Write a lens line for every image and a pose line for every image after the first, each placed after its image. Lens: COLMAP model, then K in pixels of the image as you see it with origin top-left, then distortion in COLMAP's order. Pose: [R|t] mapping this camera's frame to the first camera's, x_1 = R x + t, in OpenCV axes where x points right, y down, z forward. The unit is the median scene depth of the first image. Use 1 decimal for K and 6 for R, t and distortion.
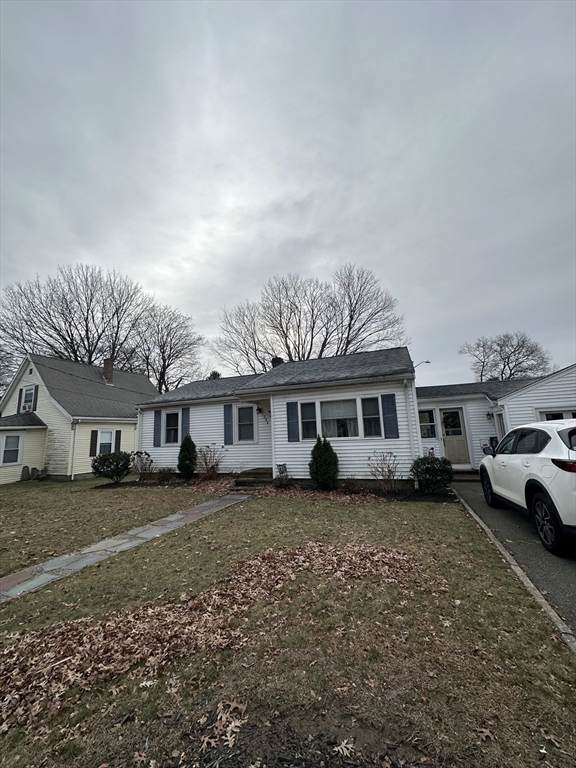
lens RADIAL K [[306.3, 0, 288.0], [0, 306.3, 384.0], [0, 0, 1]] dist [0.001287, 0.000542]
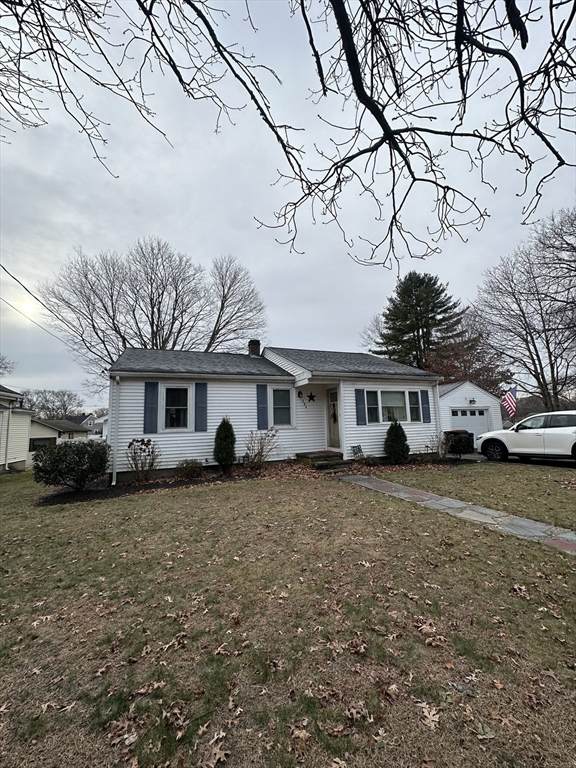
lens RADIAL K [[306.3, 0, 288.0], [0, 306.3, 384.0], [0, 0, 1]] dist [0.001287, 0.000542]
pose [[0.735492, 0.102574, 0.669724, -0.981462], [-0.114580, 0.993067, -0.026265, 0.106997], [-0.667775, -0.057419, 0.742145, 0.392116]]
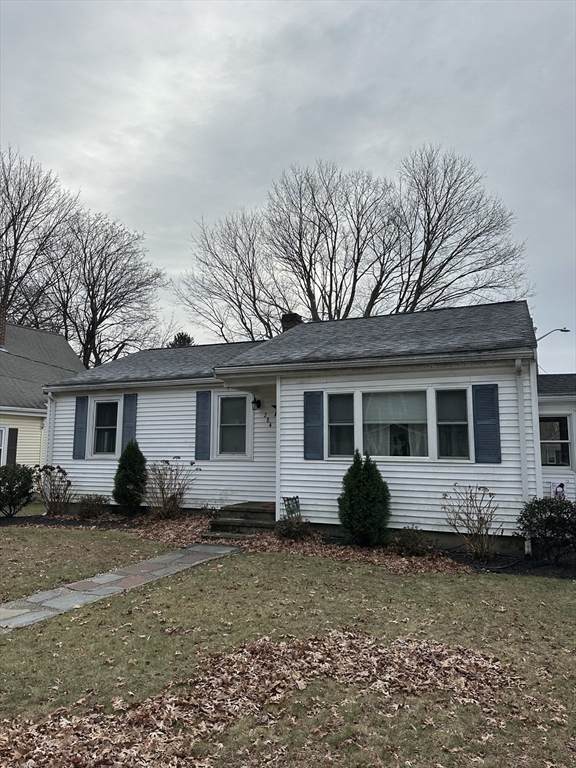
lens RADIAL K [[534.8, 0, 285.1], [0, 534.8, 381.3], [0, 0, 1]] dist [0.120644, -0.111920]
pose [[0.998276, 0.040400, -0.042579, 0.001977], [-0.038682, 0.998433, 0.040431, 0.000811], [0.044146, -0.038714, 0.998275, -0.011868]]
